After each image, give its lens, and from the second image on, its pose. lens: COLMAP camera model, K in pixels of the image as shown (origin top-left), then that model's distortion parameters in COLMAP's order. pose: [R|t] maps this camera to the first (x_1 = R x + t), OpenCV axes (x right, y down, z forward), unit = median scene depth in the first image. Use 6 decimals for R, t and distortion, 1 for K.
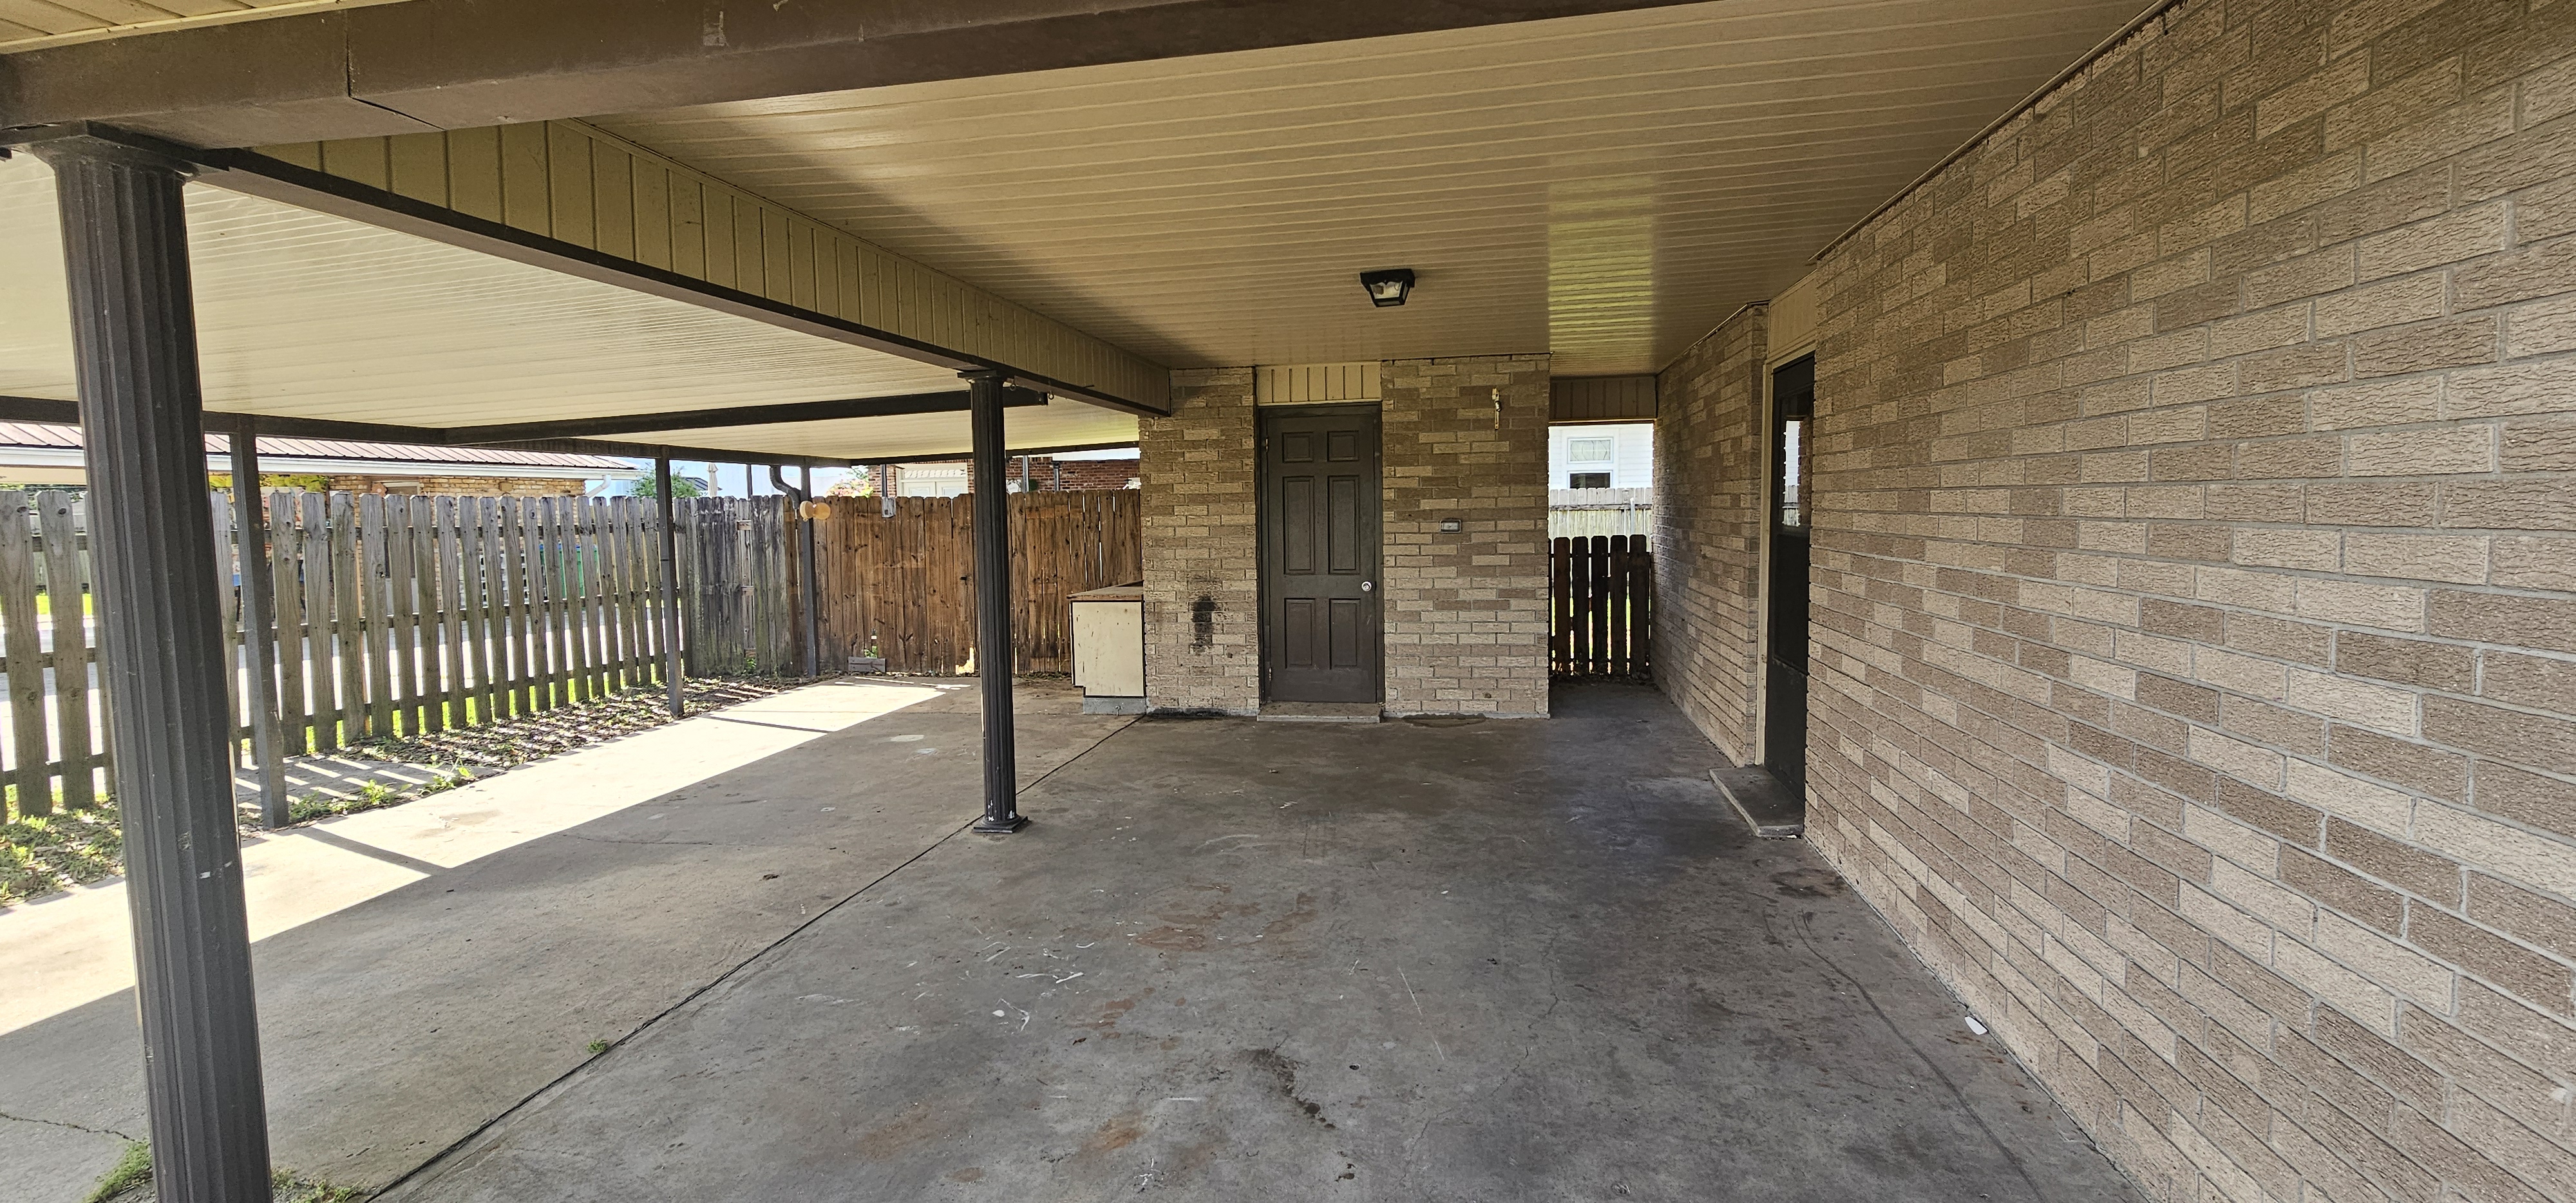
lens RADIAL K [[1049.6, 0, 1284.7], [0, 1049.6, 591.1], [0, 0, 1]] dist [-0.001924, -0.000258]
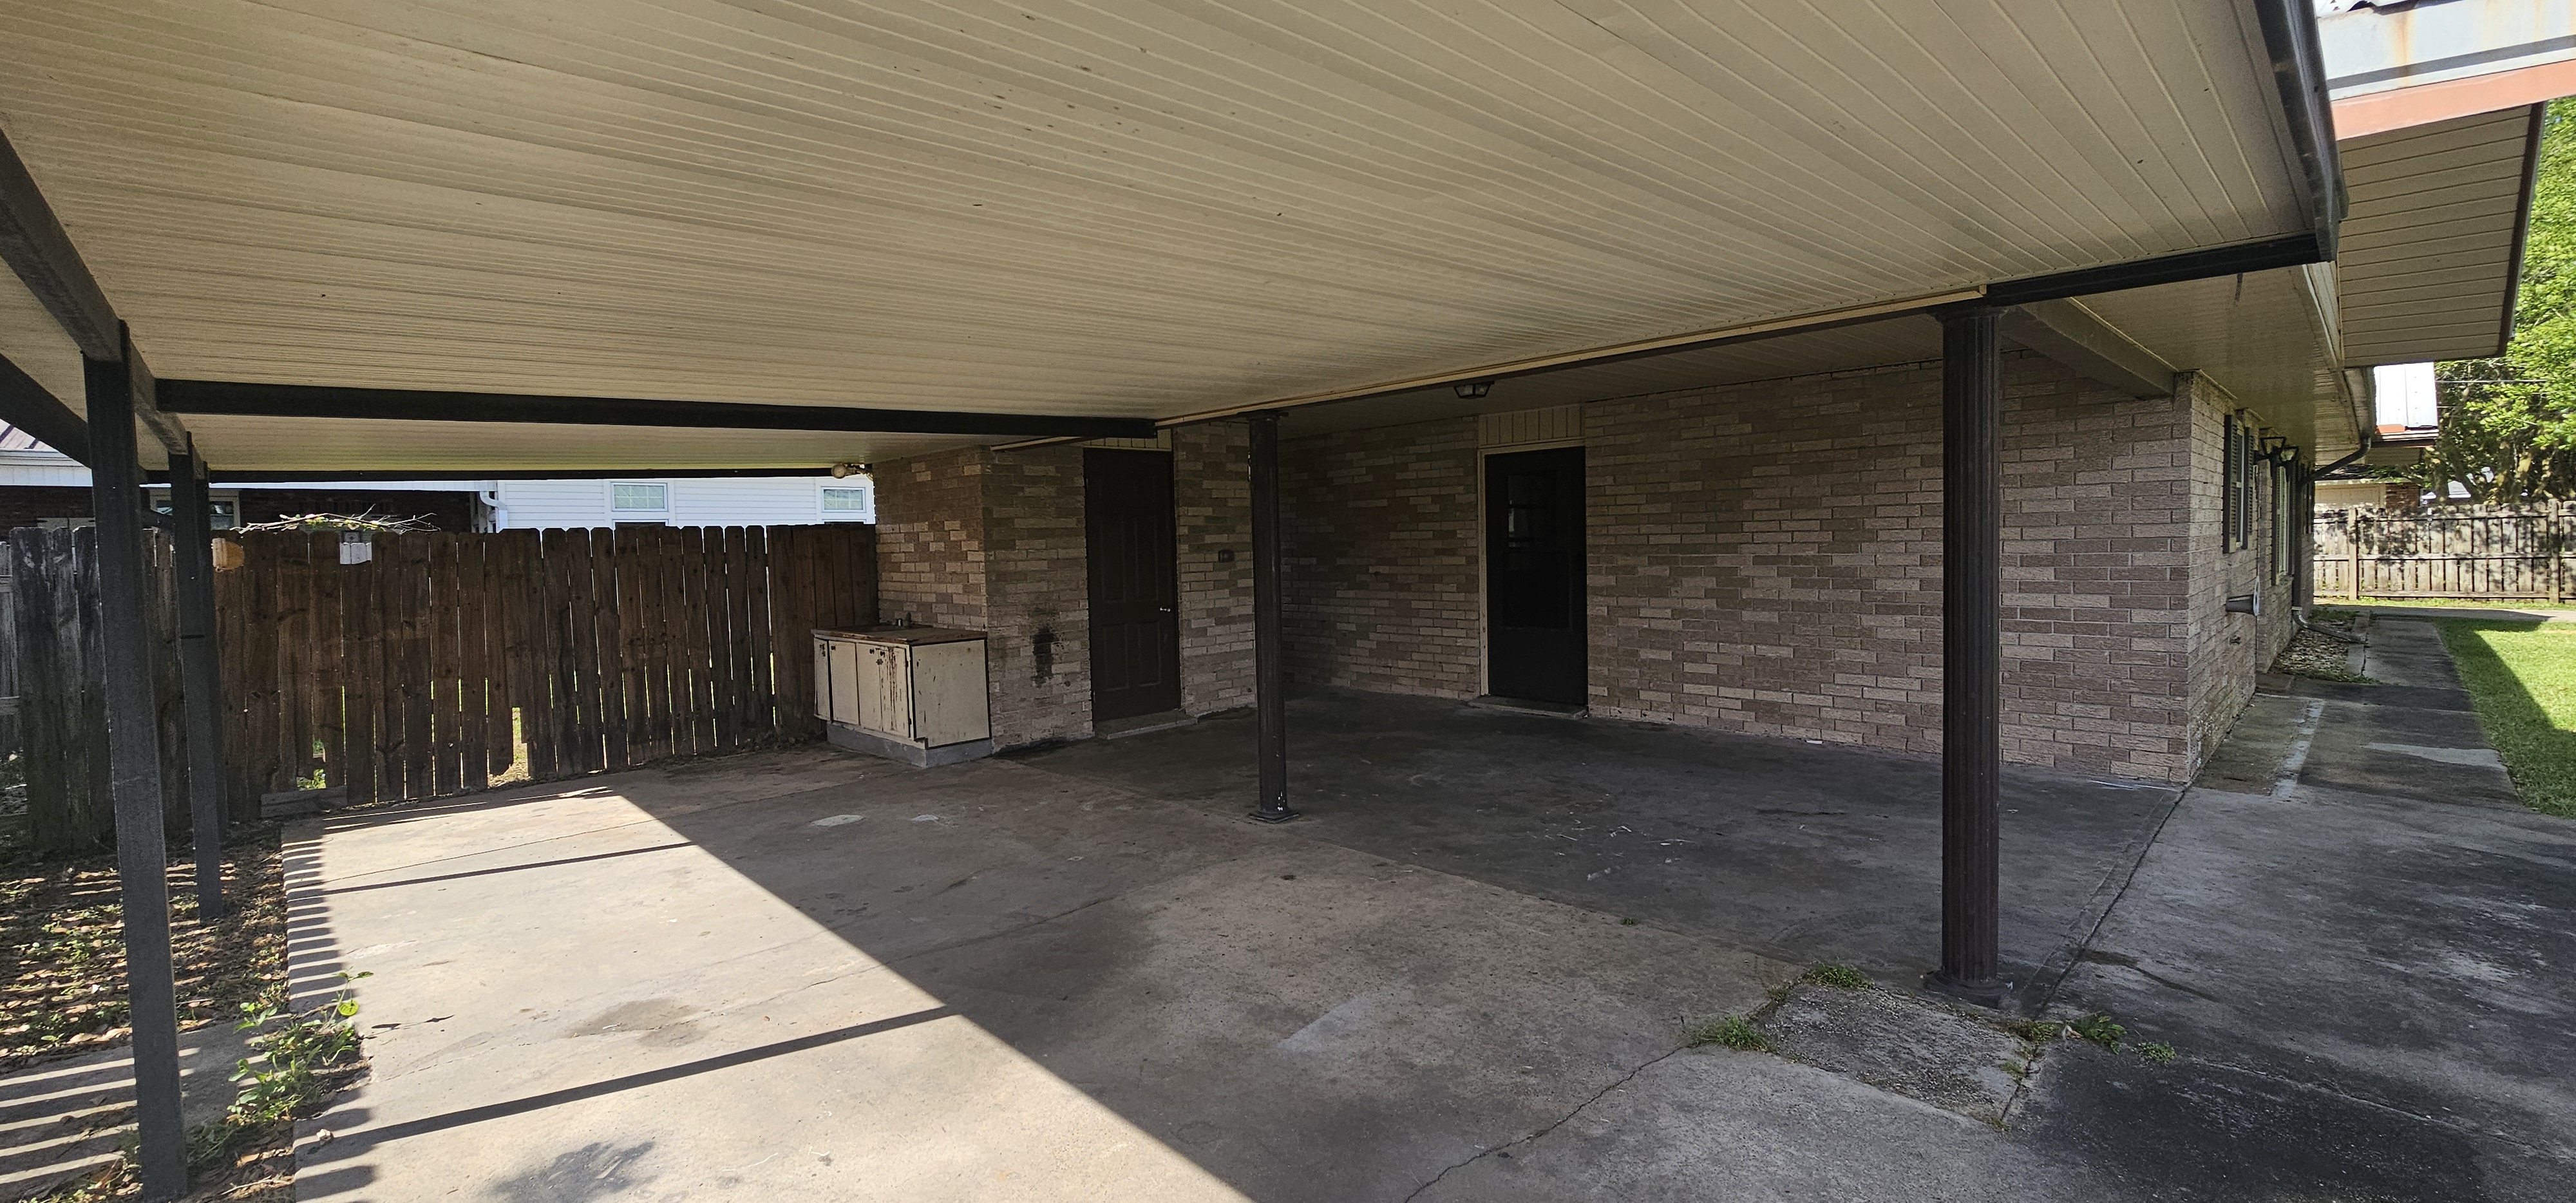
lens RADIAL K [[1049.6, 0, 1277.3], [0, 1049.6, 593.6], [0, 0, 1]] dist [-0.001924, -0.000258]
pose [[0.579767, -0.037233, 0.813931, -0.803045], [0.080061, 0.996724, -0.011433, 0.001031], [-0.810840, 0.071792, 0.580849, 0.229761]]
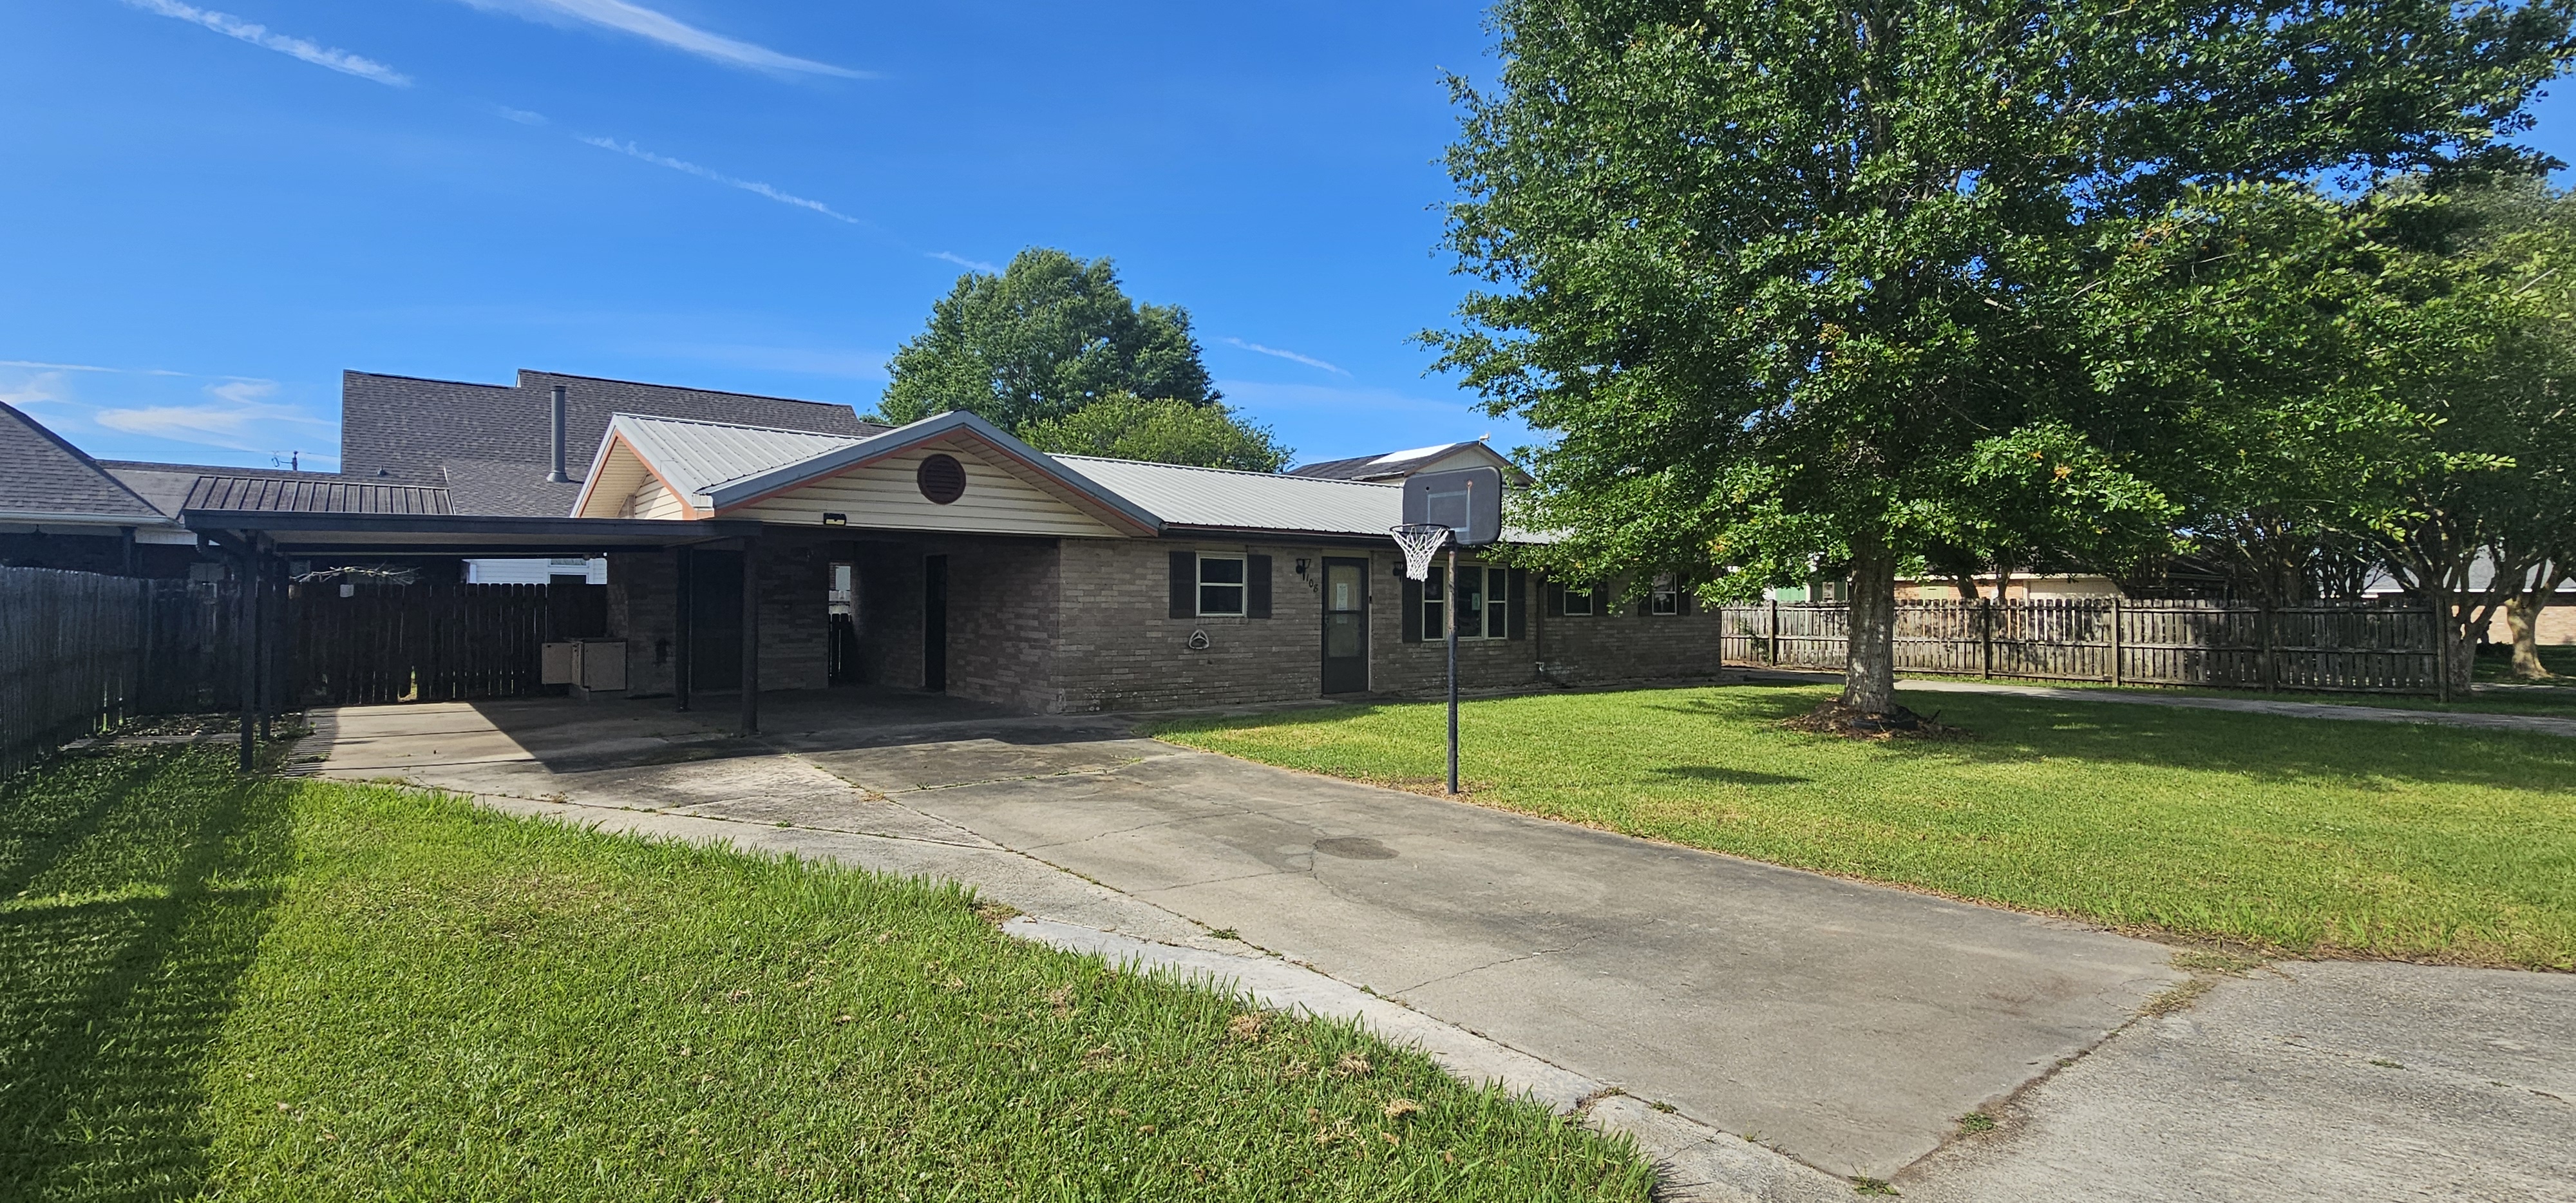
lens RADIAL K [[1049.6, 0, 1232.0], [0, 1049.6, 620.6], [0, 0, 1]] dist [-0.001924, -0.000258]
pose [[0.652214, 0.010878, 0.757957, -0.951870], [0.043581, 0.997705, -0.051820, 0.130945], [-0.756781, 0.066830, 0.650243, -1.251420]]
